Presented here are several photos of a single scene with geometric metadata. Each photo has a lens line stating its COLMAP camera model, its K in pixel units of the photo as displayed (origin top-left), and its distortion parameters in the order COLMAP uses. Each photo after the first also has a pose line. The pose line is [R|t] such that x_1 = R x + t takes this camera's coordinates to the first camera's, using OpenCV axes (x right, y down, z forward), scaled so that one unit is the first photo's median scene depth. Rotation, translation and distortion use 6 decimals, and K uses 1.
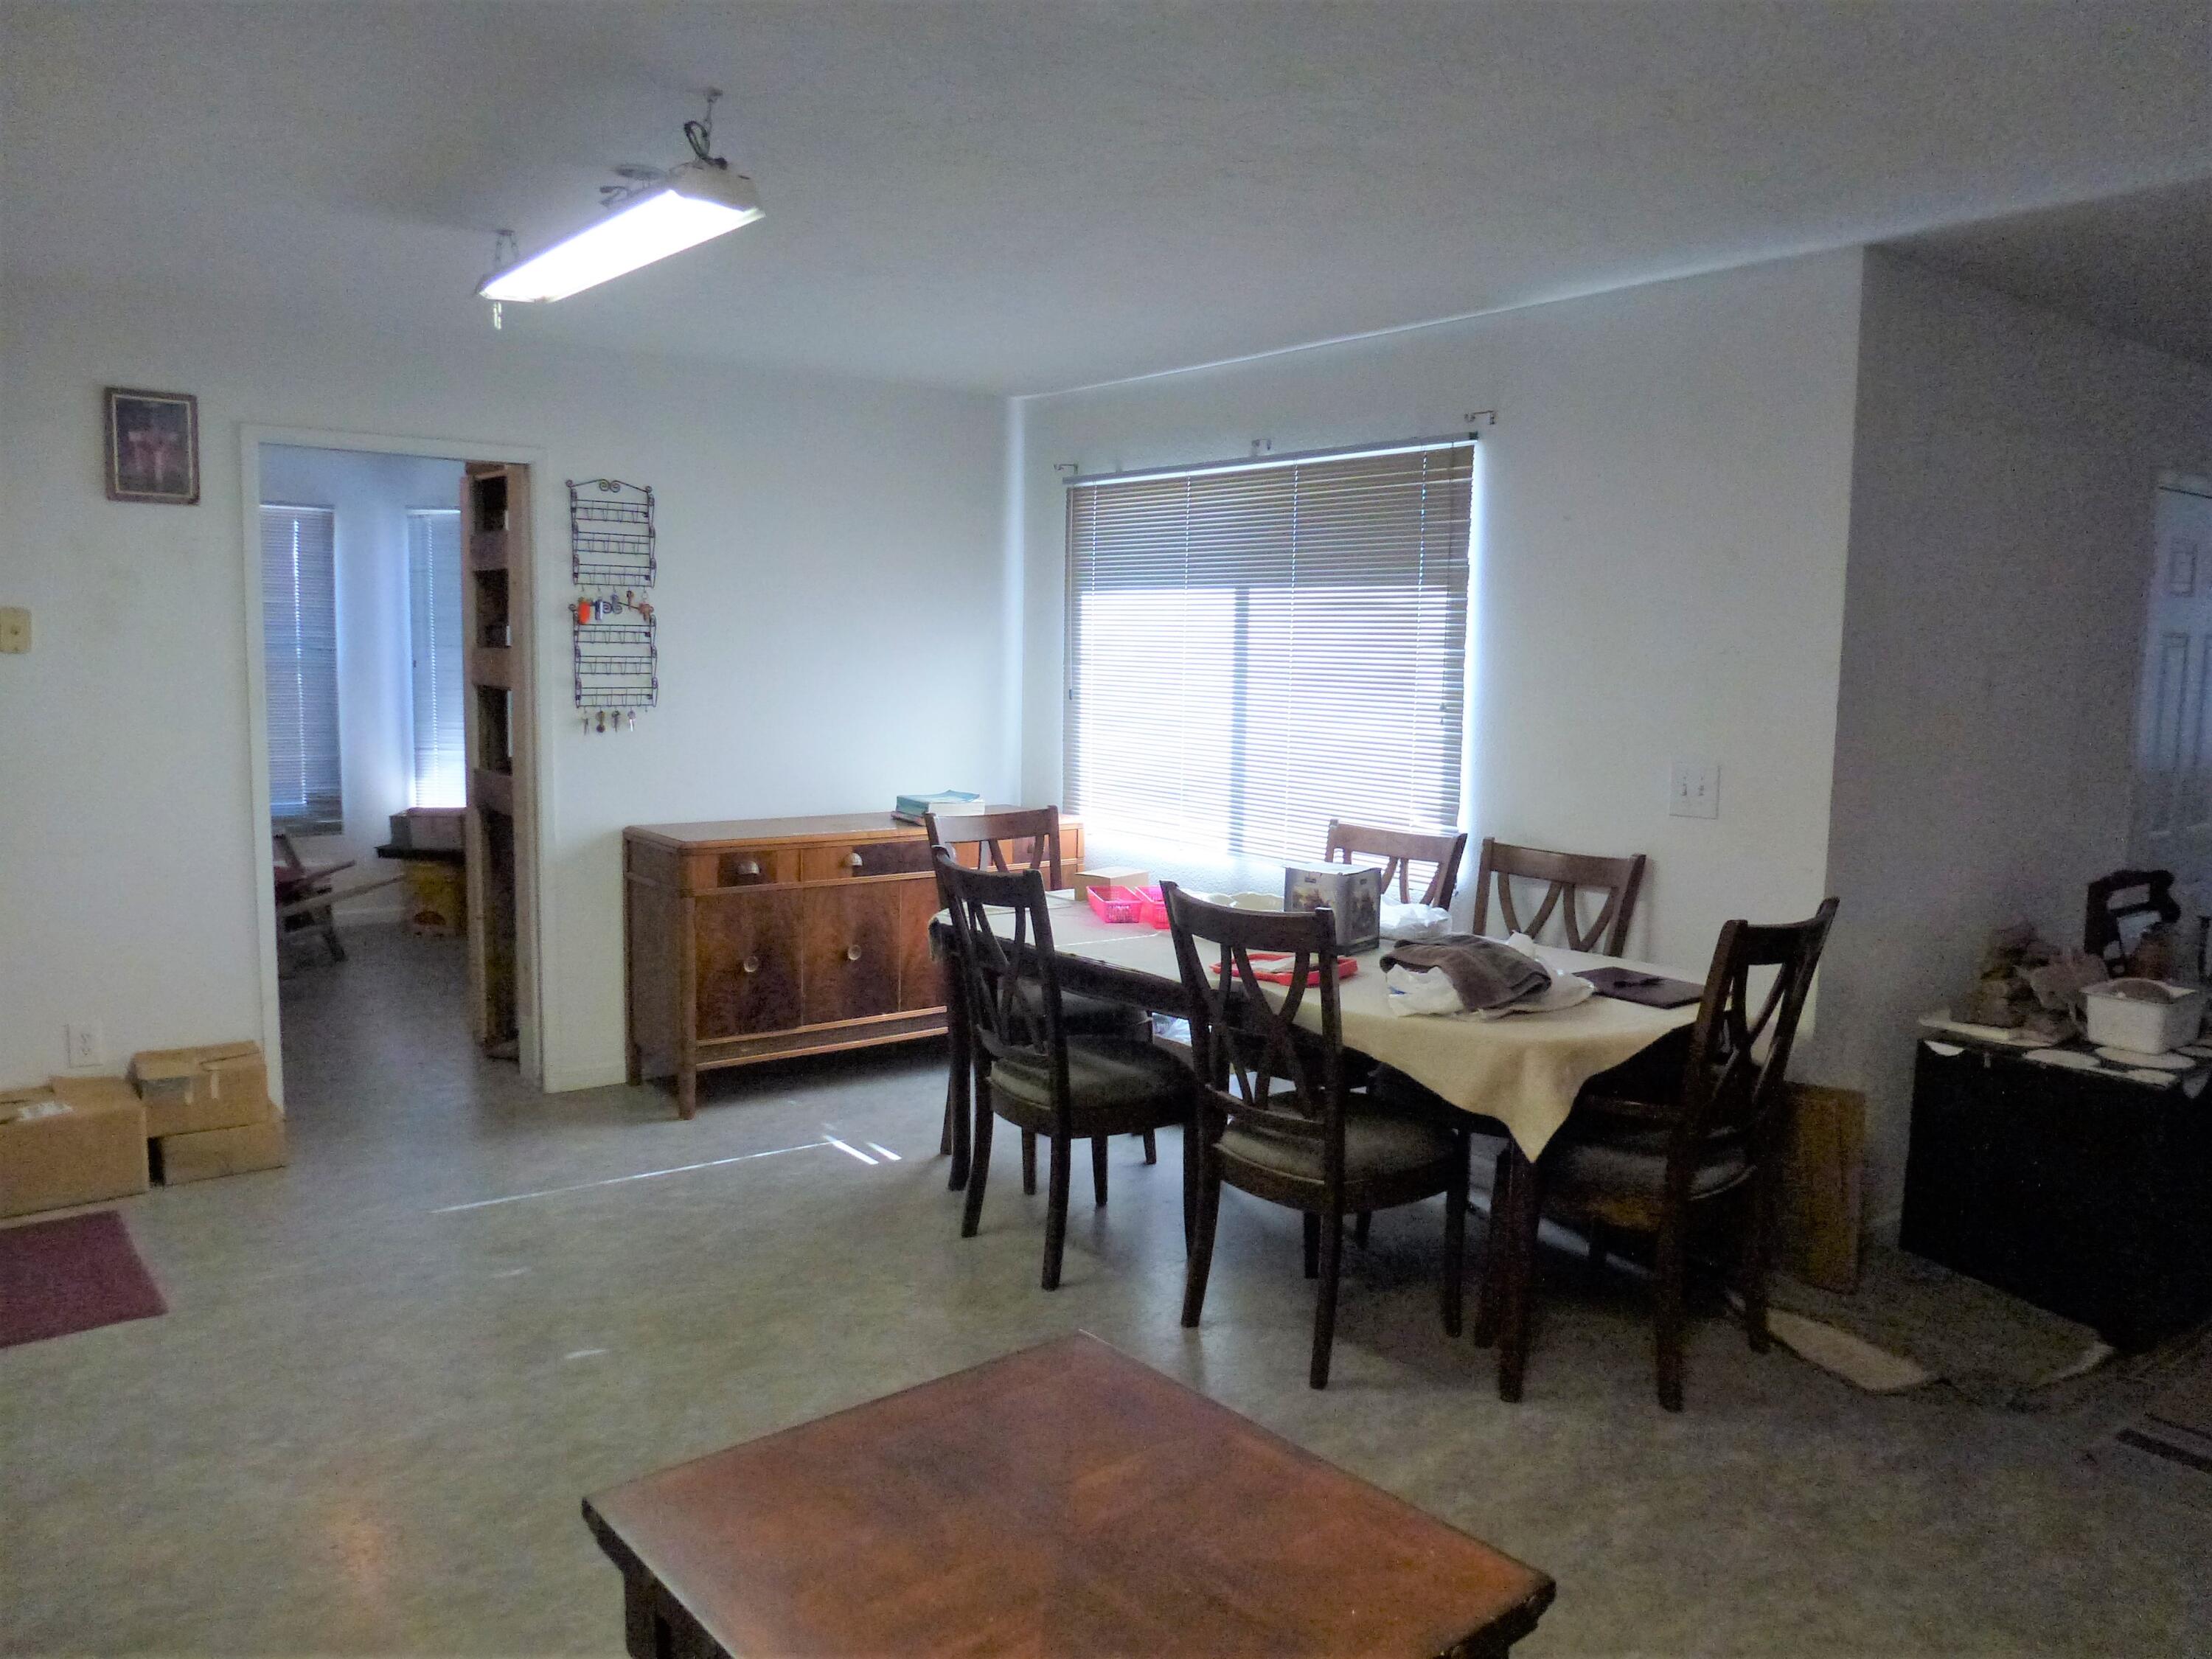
lens RADIAL K [[1601.5, 0, 1106.0], [0, 1601.5, 829.5], [0, 0, 1]] dist [-0.053077, 0.001454]
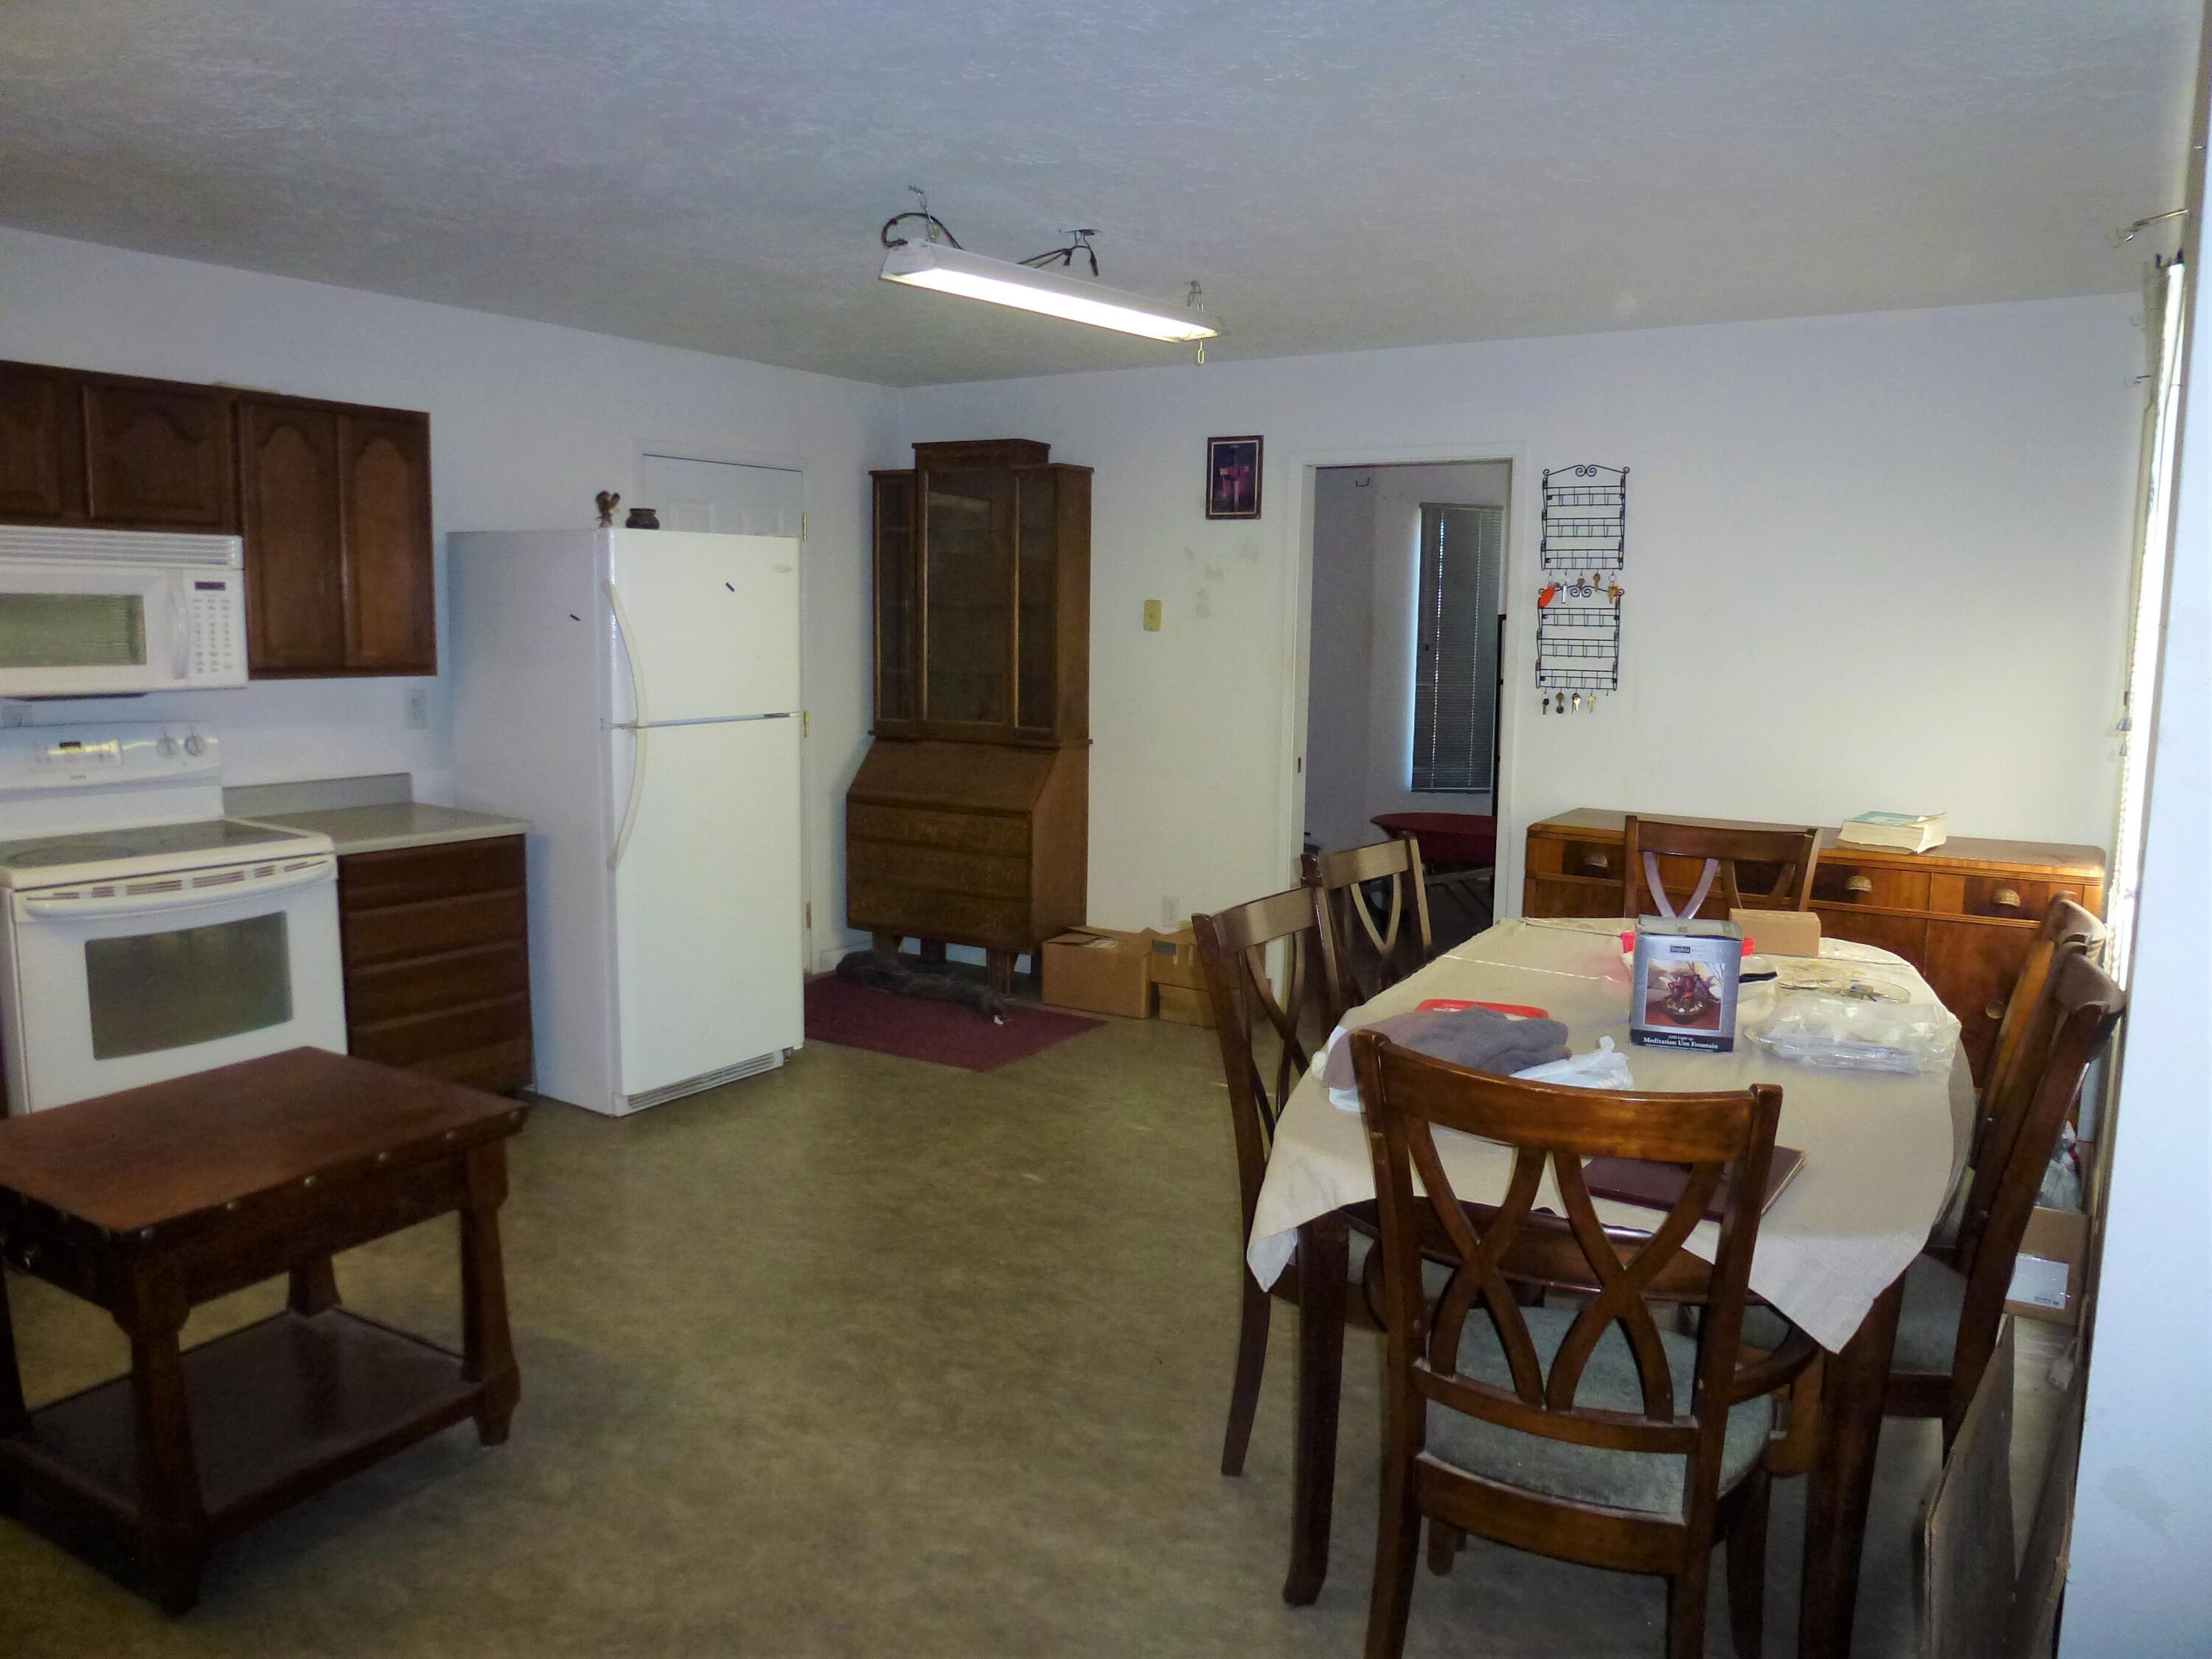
lens RADIAL K [[1601.5, 0, 1106.0], [0, 1601.5, 829.5], [0, 0, 1]] dist [-0.053077, 0.001454]
pose [[0.326733, 0.111906, -0.938468, 0.567893], [-0.110688, 0.990663, 0.079593, -0.036724], [0.938613, 0.077871, 0.336069, 0.392735]]
